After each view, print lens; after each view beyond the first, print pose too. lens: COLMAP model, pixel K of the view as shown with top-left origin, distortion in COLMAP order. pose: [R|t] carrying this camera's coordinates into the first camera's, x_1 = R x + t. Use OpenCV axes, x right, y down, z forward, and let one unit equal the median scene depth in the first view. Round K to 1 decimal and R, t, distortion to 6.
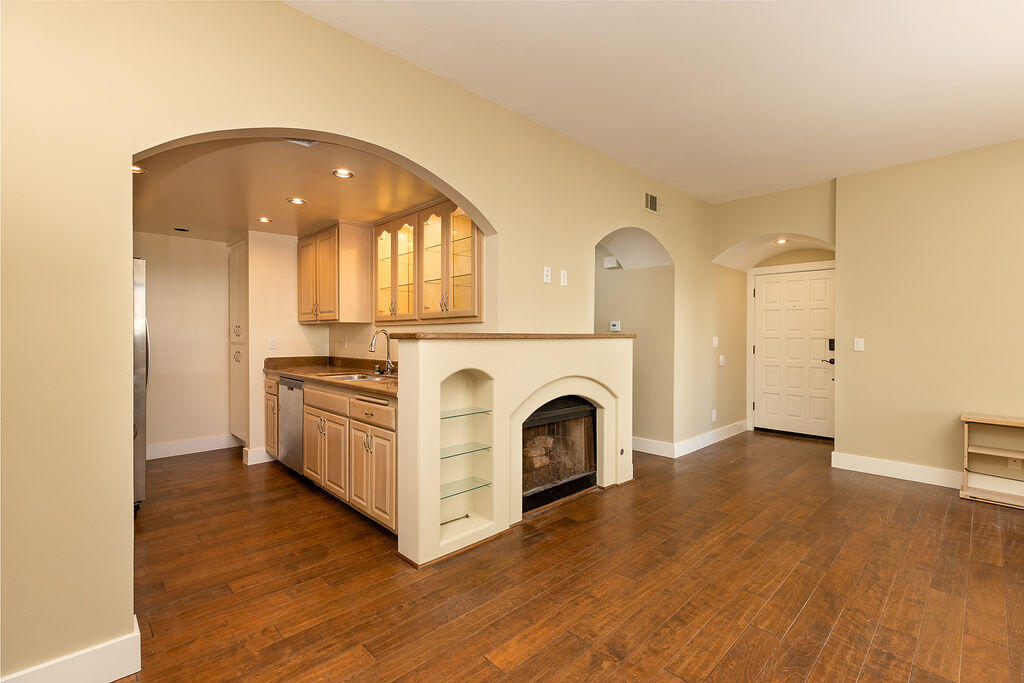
lens RADIAL K [[459.3, 0, 512.0], [0, 459.3, 341.5], [0, 0, 1]] dist [0.002527, 0.000764]
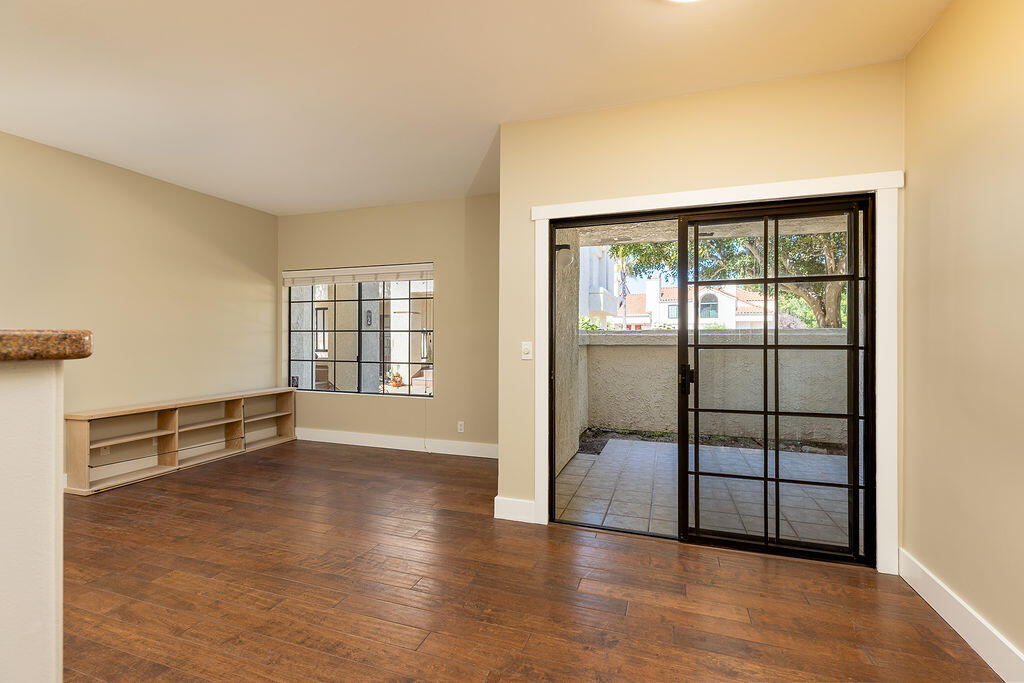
lens RADIAL K [[460.3, 0, 506.0], [0, 460.3, 336.7], [0, 0, 1]] dist [0.003862, 0.000444]
pose [[-0.445290, -0.003355, 0.895380, -0.336177], [0.012341, 0.999875, 0.009884, -0.009604], [-0.895301, 0.015451, -0.445193, 0.603612]]
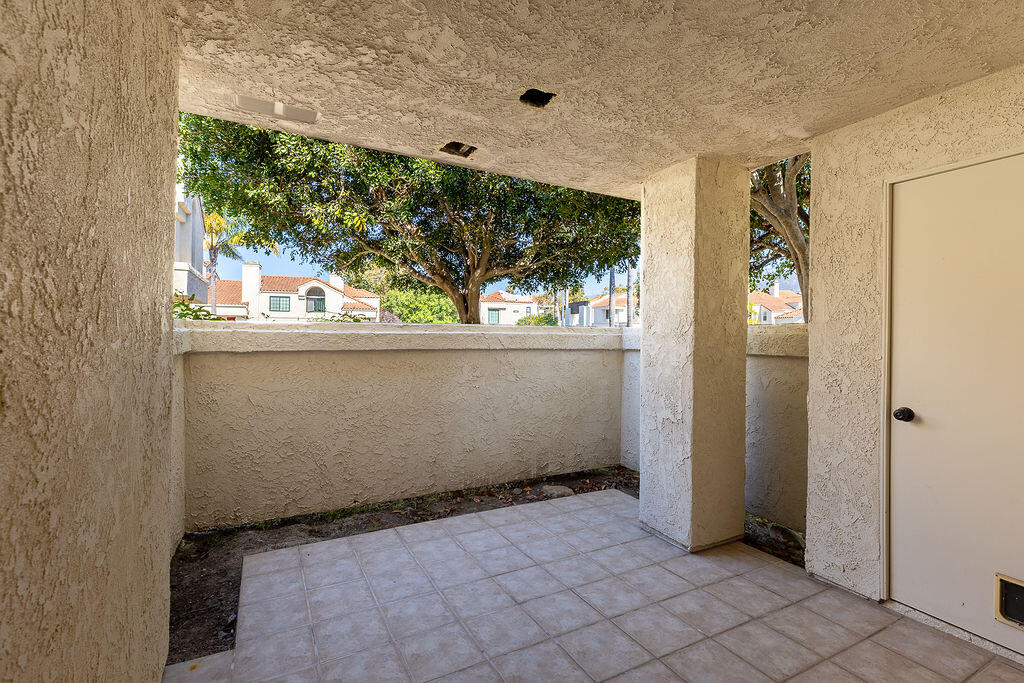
lens RADIAL K [[464.5, 0, 510.9], [0, 464.5, 338.2], [0, 0, 1]] dist [0.003423, 0.000395]
pose [[-0.960203, -0.017146, 0.278777, 0.358110], [-0.010938, 0.999657, 0.023810, -0.003409], [-0.279090, 0.019814, -0.960061, 0.138191]]
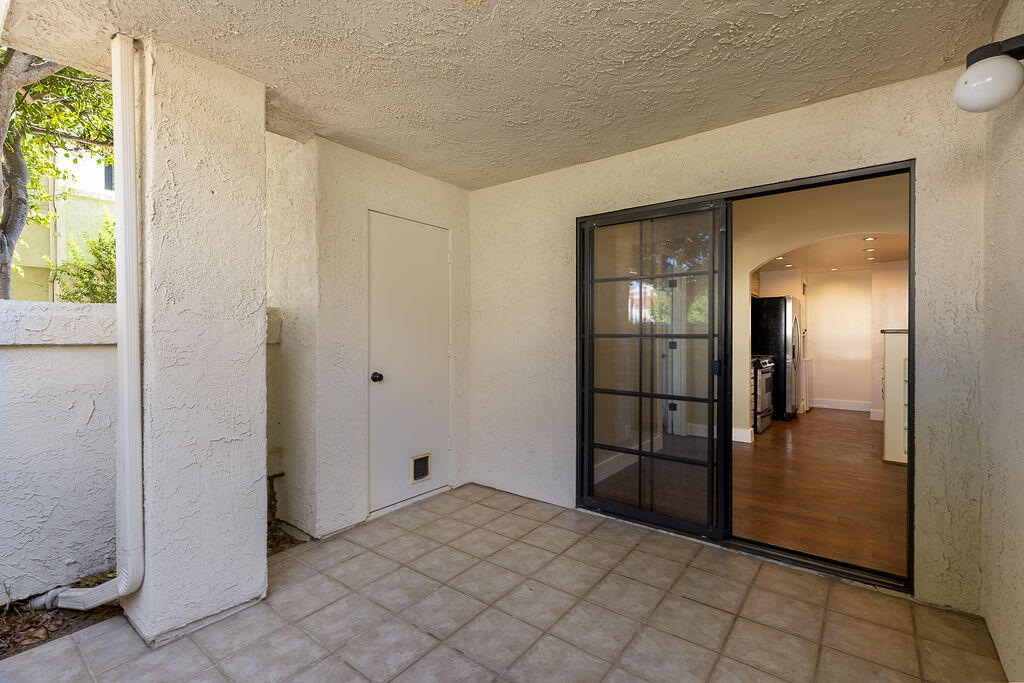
lens RADIAL K [[464.5, 0, 510.9], [0, 464.5, 338.2], [0, 0, 1]] dist [0.003423, 0.000395]
pose [[0.142824, 0.001114, -0.989747, 0.929081], [-0.019024, 0.999818, -0.001620, 0.028351], [0.989565, 0.019060, 0.142819, -0.469418]]
